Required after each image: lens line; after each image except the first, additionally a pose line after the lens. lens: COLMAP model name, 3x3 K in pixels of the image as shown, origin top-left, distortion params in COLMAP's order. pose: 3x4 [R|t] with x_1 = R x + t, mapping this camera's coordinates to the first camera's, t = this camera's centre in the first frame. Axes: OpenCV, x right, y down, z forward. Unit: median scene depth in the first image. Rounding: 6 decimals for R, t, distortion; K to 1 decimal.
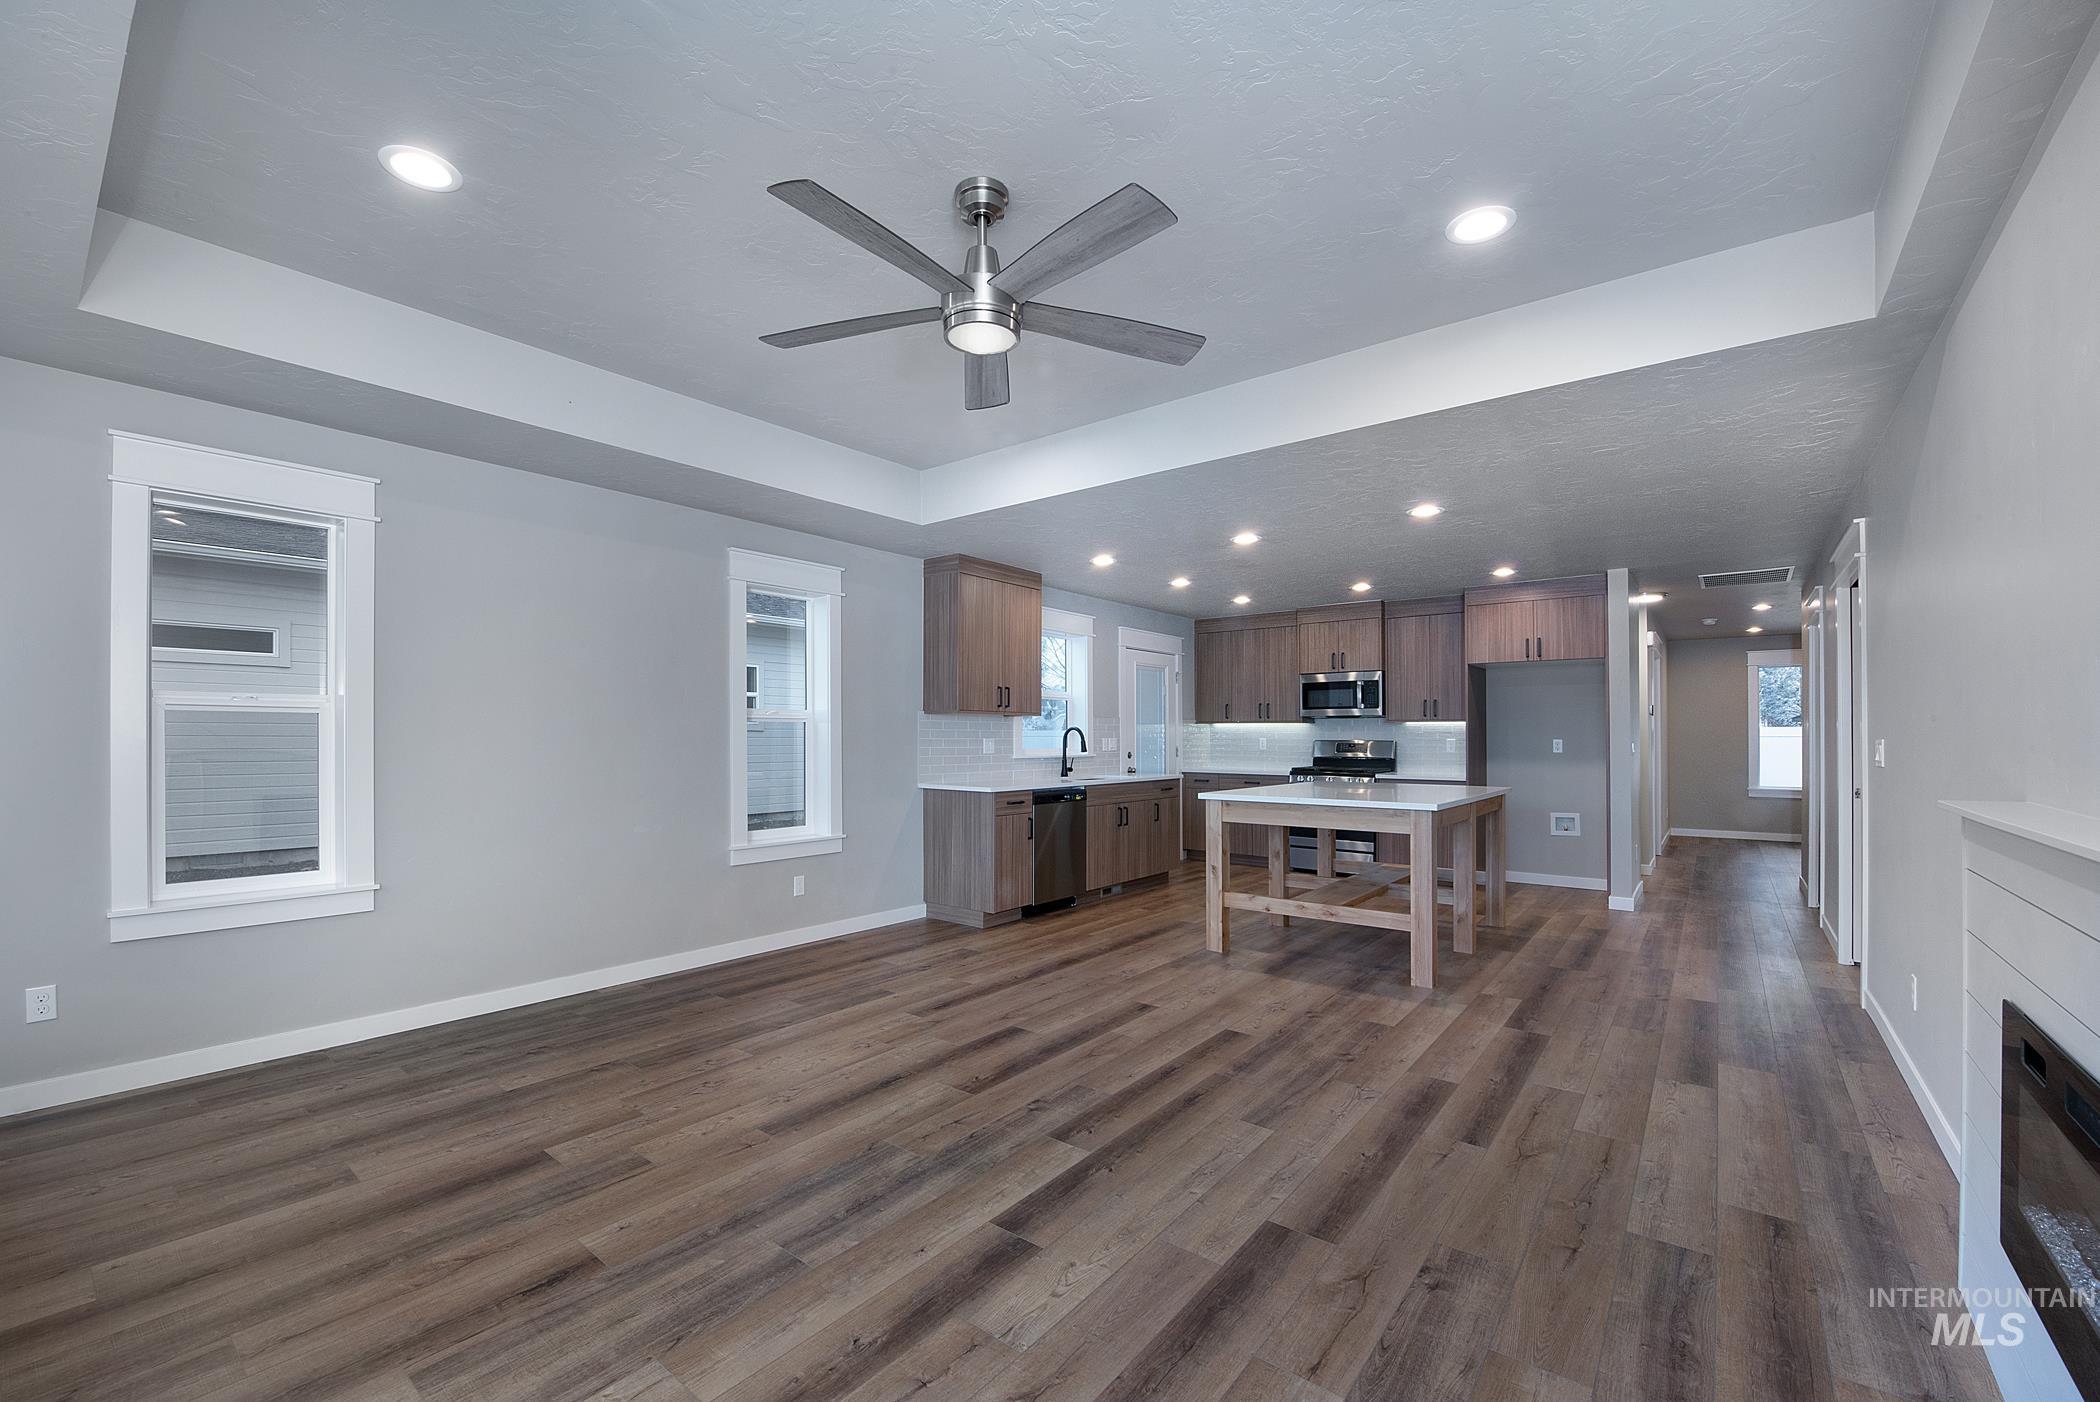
lens RADIAL K [[849.4, 0, 1009.3], [0, 849.4, 722.1], [0, 0, 1]] dist [-0.003854, -0.000242]
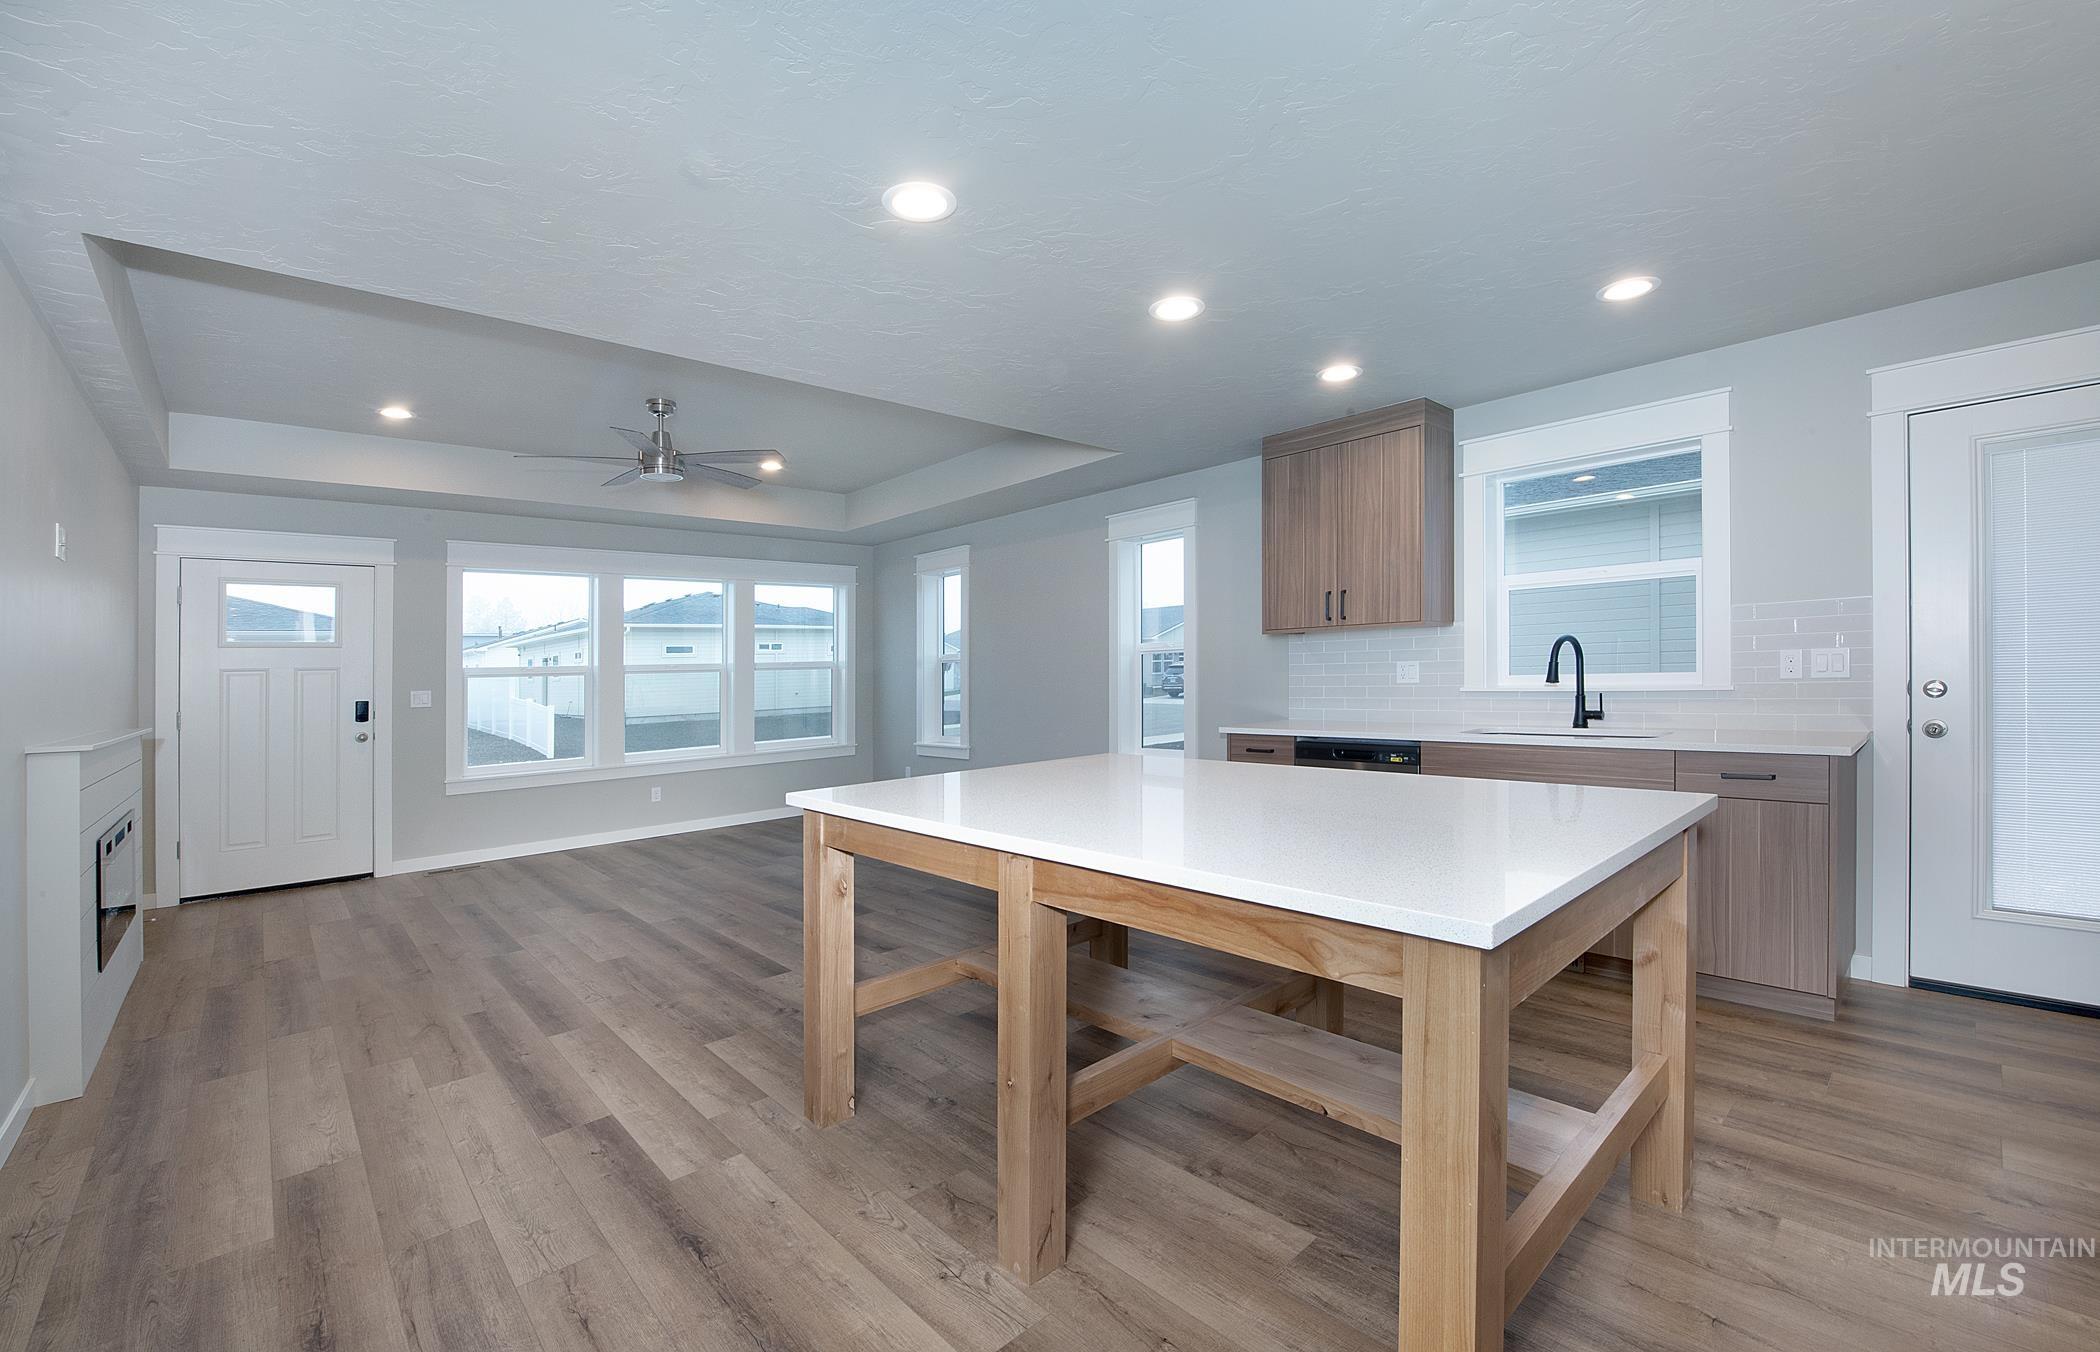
lens RADIAL K [[809.7, 0, 1058.2], [0, 809.7, 656.9], [0, 0, 1]] dist [-0.011186, -0.000314]
pose [[-0.086790, -0.014004, -0.996128, 0.636479], [0.049686, 0.998596, -0.018368, 0.013426], [0.994987, -0.051087, -0.085973, 0.760950]]
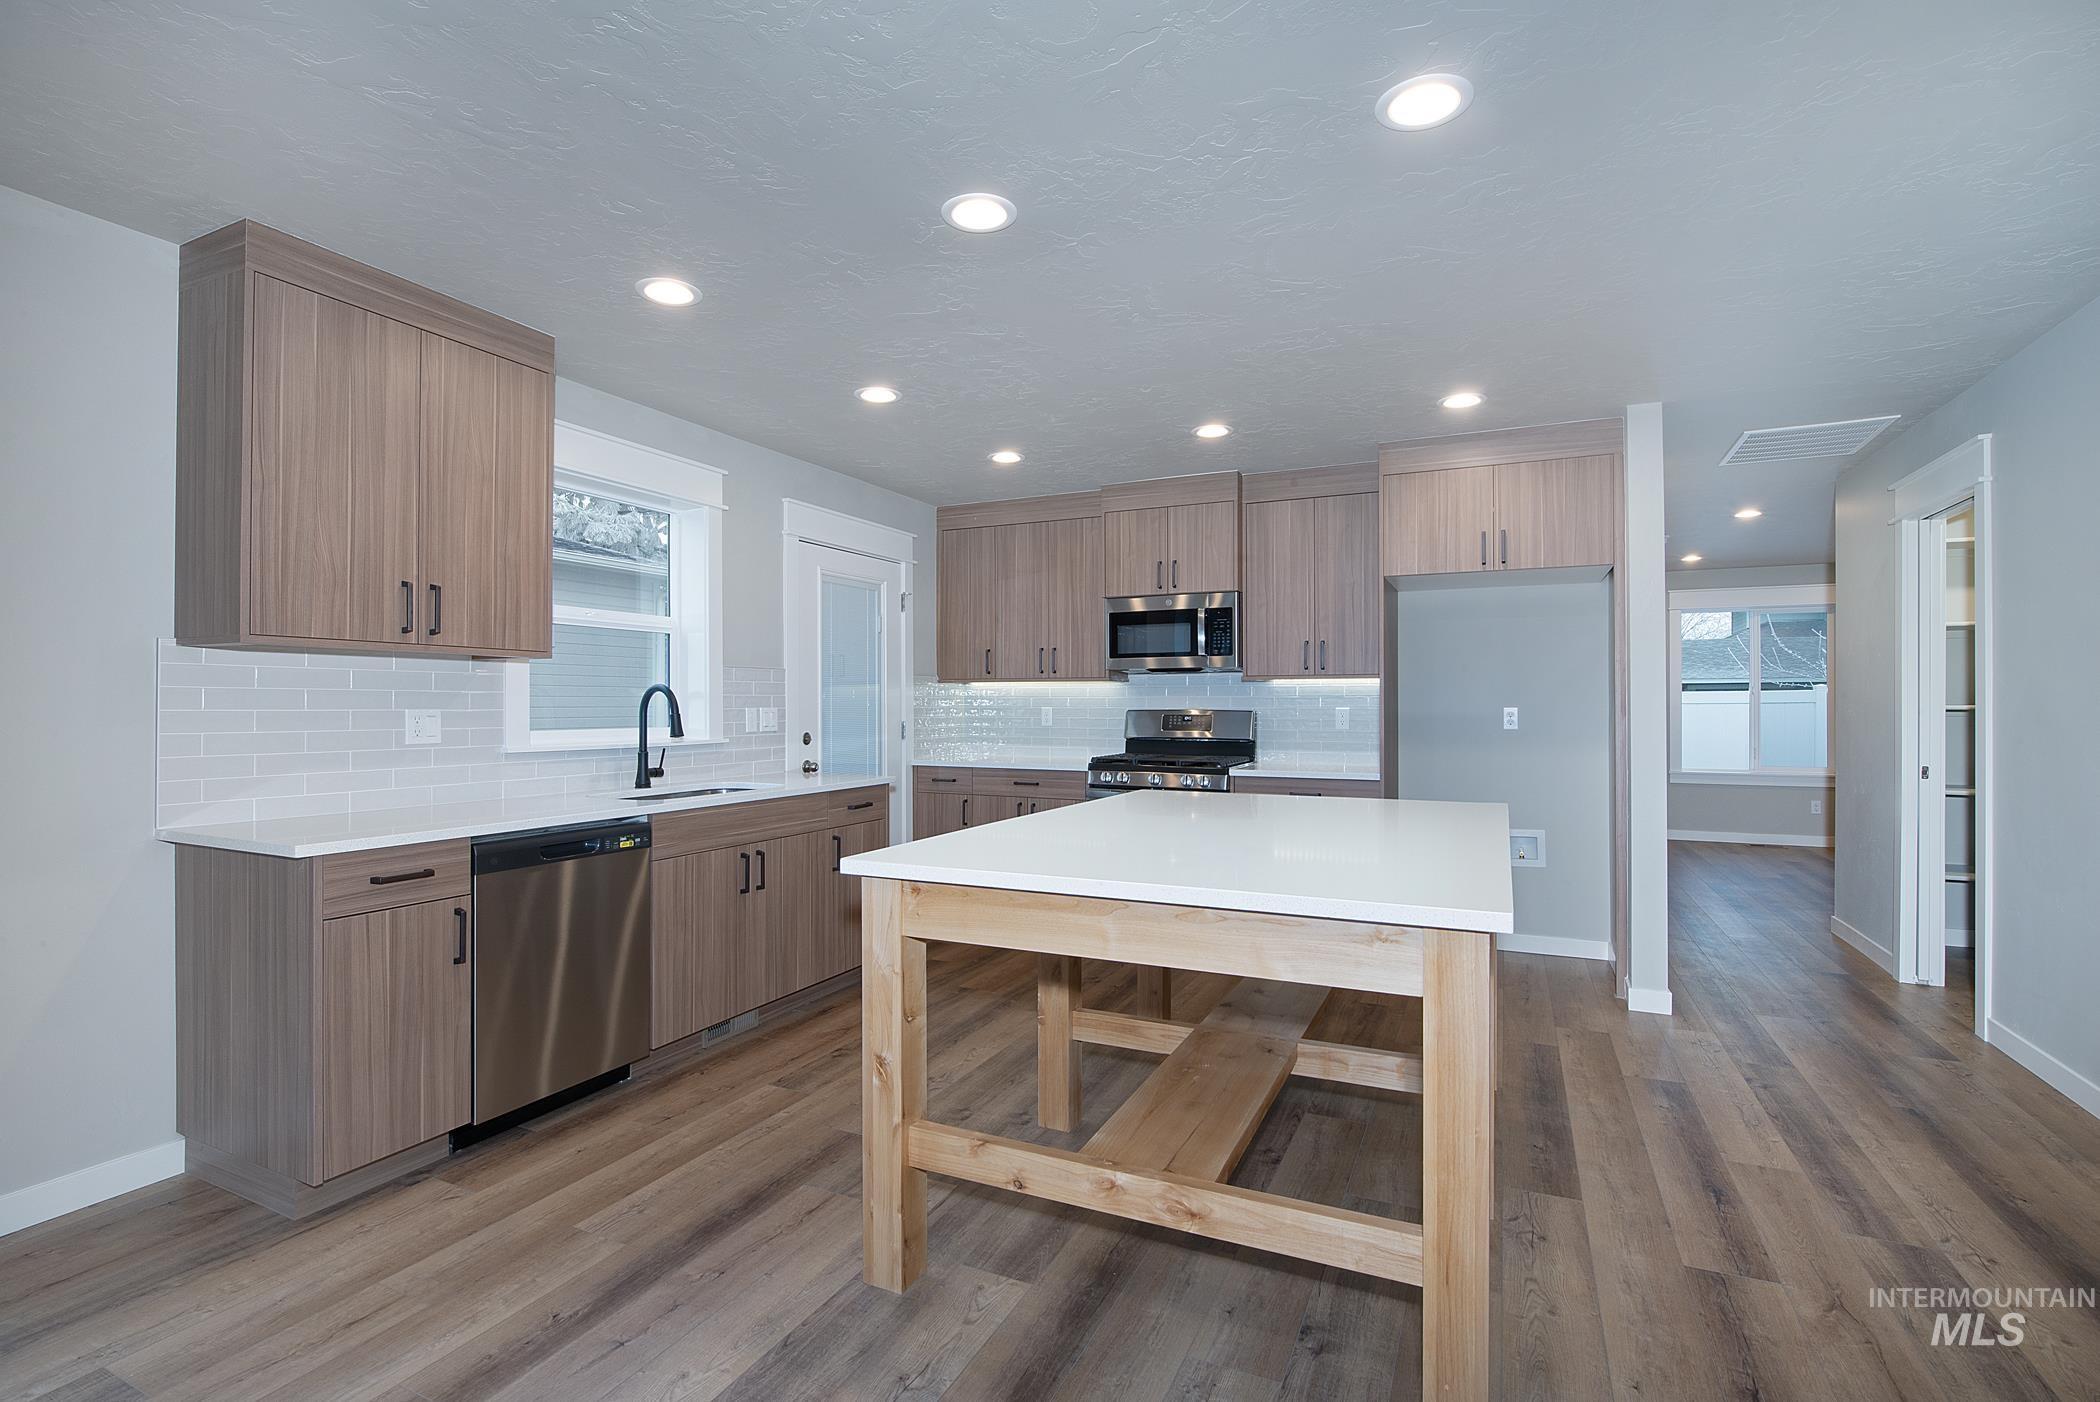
lens RADIAL K [[981.7, 0, 1049.6], [0, 981.7, 710.1], [0, 0, 1]] dist [-0.003299, -0.000906]
pose [[0.962449, -0.002706, 0.271450, 0.144565], [-0.003246, 0.999764, 0.021476, 0.007791], [-0.271444, -0.021551, 0.962213, 0.425079]]
